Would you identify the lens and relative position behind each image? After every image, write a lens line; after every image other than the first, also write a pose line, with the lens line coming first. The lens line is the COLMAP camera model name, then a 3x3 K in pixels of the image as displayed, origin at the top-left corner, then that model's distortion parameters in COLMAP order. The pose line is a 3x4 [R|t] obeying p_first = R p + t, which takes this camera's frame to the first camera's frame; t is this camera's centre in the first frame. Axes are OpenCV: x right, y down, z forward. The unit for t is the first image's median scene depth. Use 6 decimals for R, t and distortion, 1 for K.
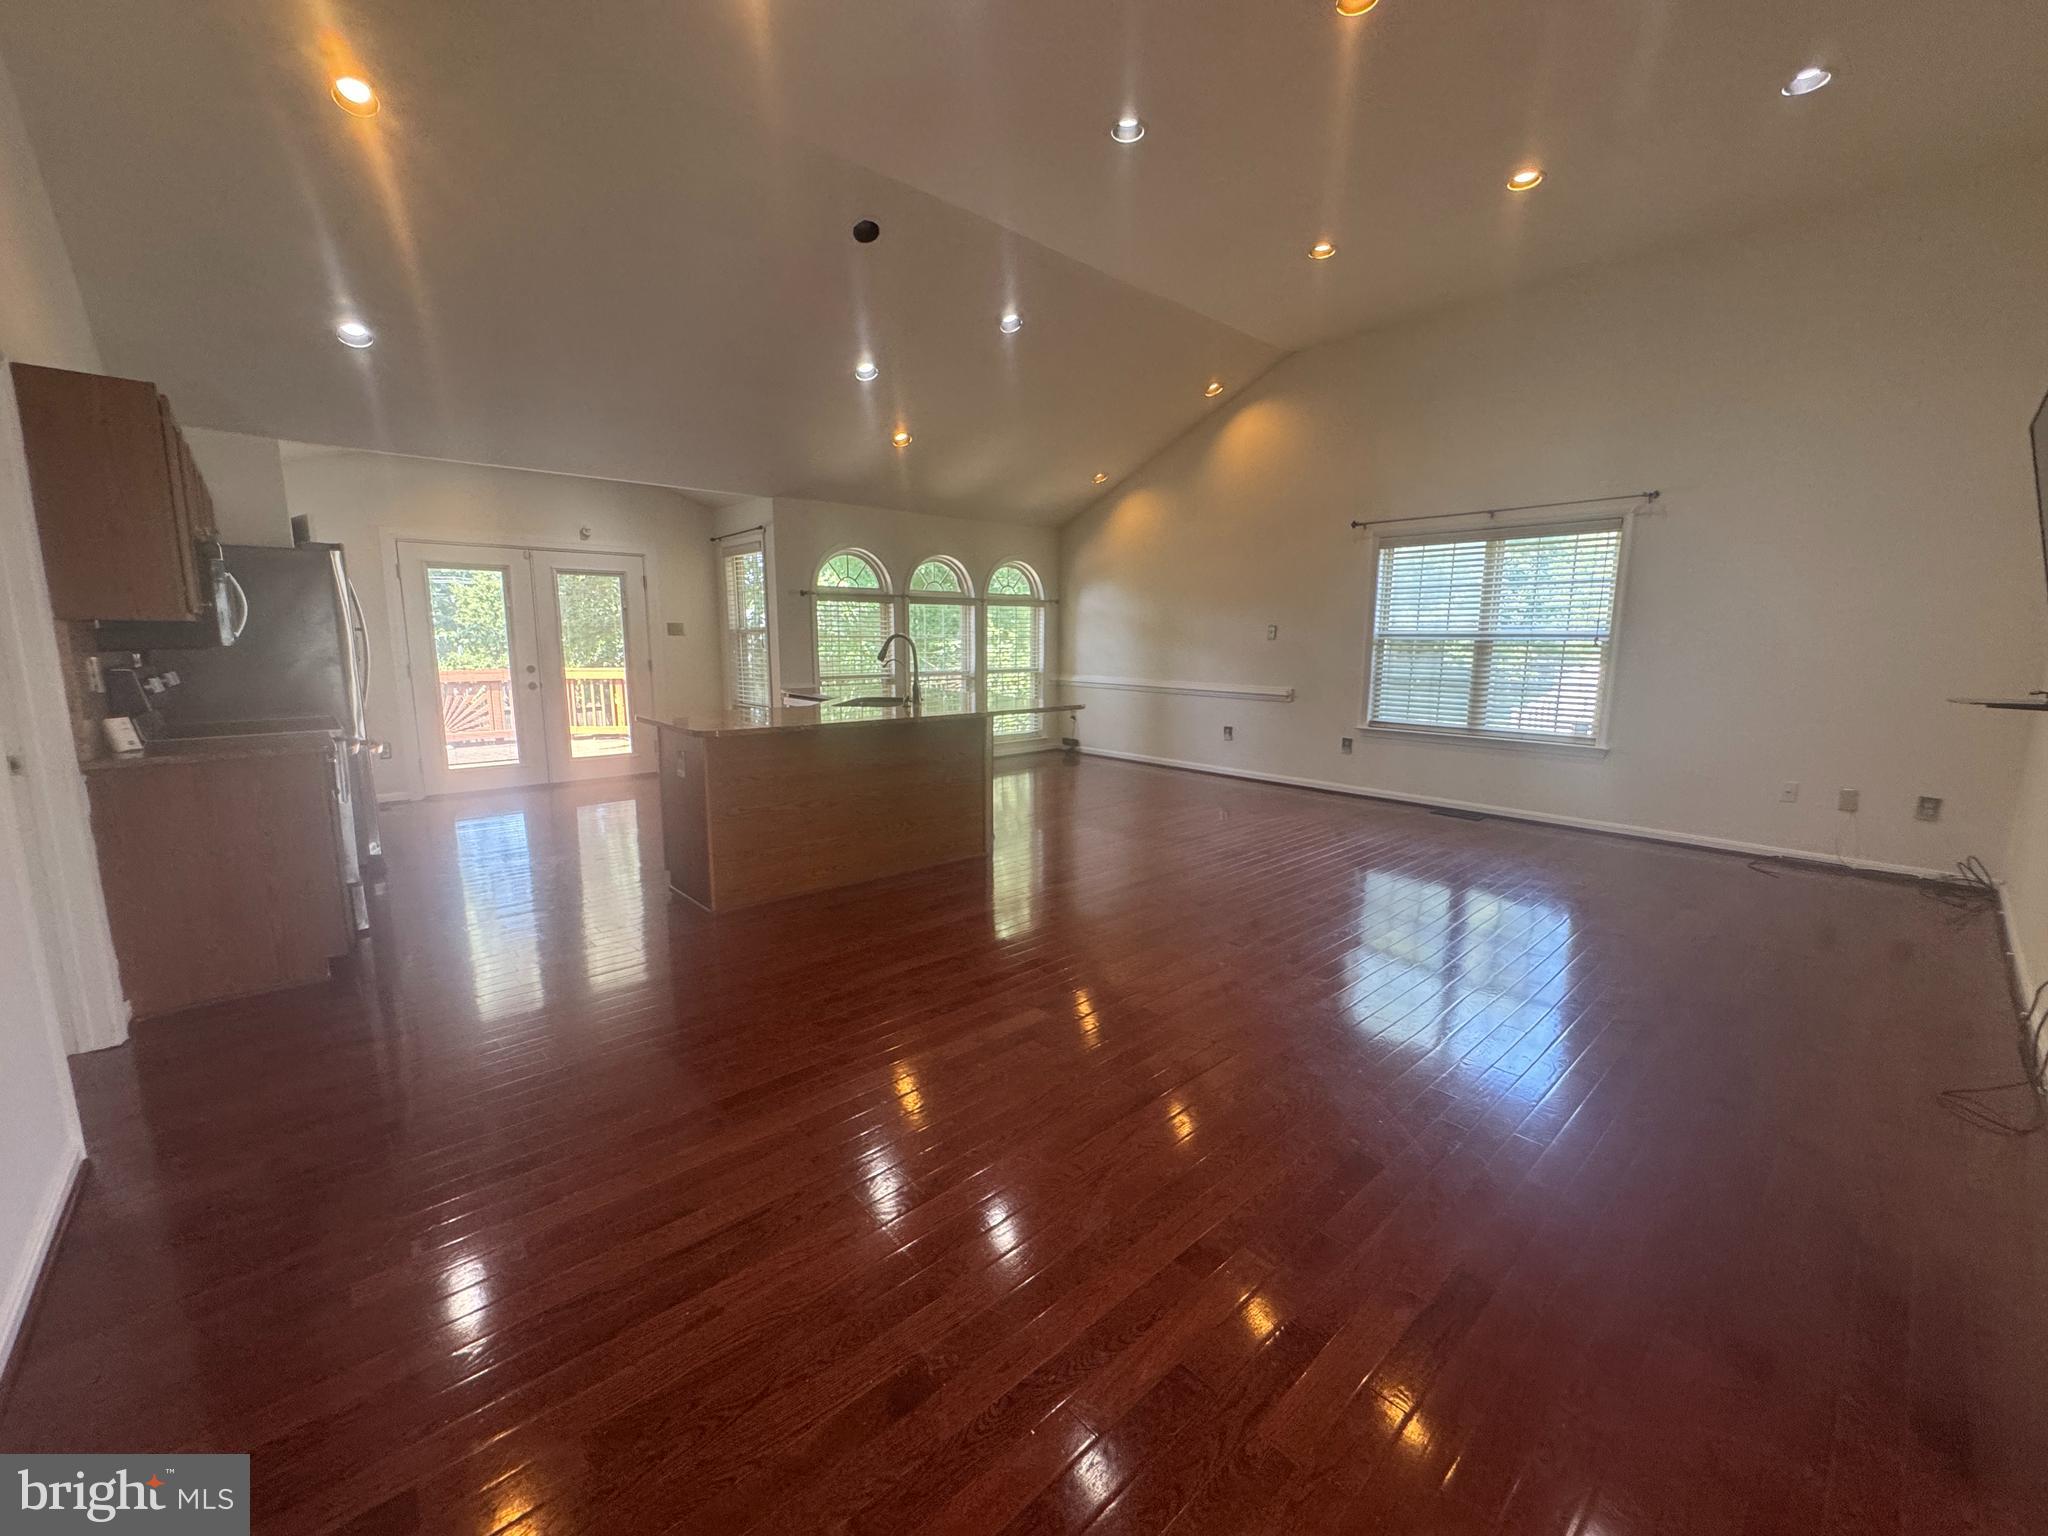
lens RADIAL K [[823.5, 0, 1024.0], [0, 823.5, 768.0], [0, 0, 1]] dist [0.000441, -0.001063]
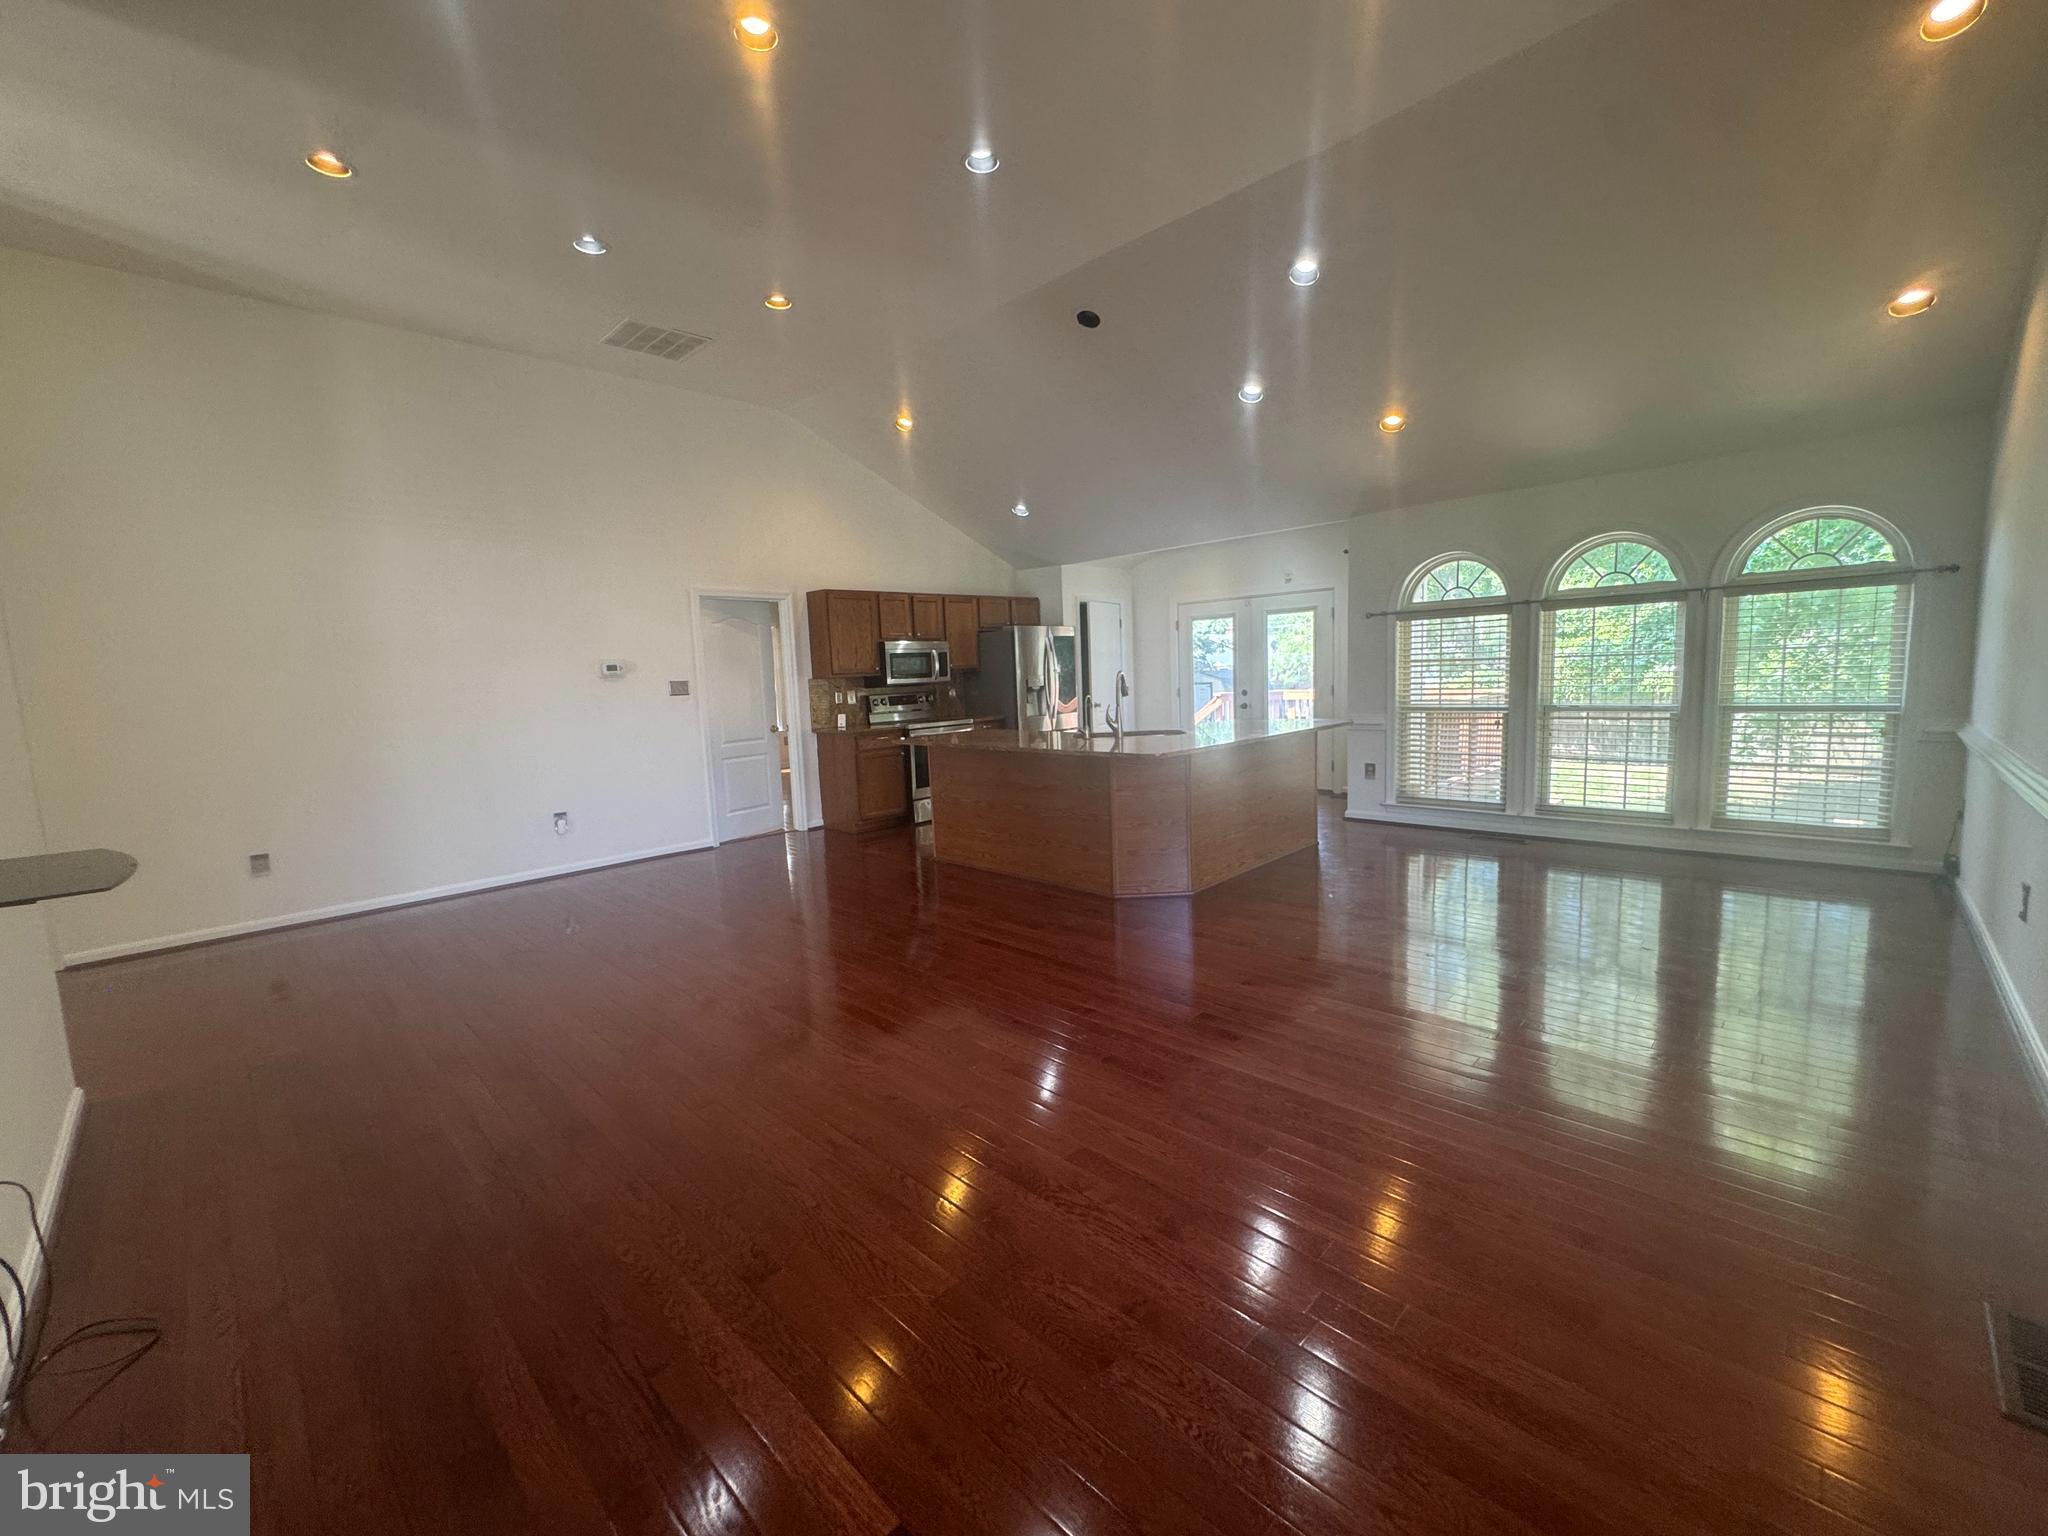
lens RADIAL K [[823.5, 0, 1024.0], [0, 823.5, 768.0], [0, 0, 1]] dist [0.000441, -0.001063]
pose [[0.057035, 0.112838, -0.991975, 0.614811], [-0.117139, 0.987486, 0.105592, -0.093607], [0.991476, 0.110177, 0.069539, 0.556706]]
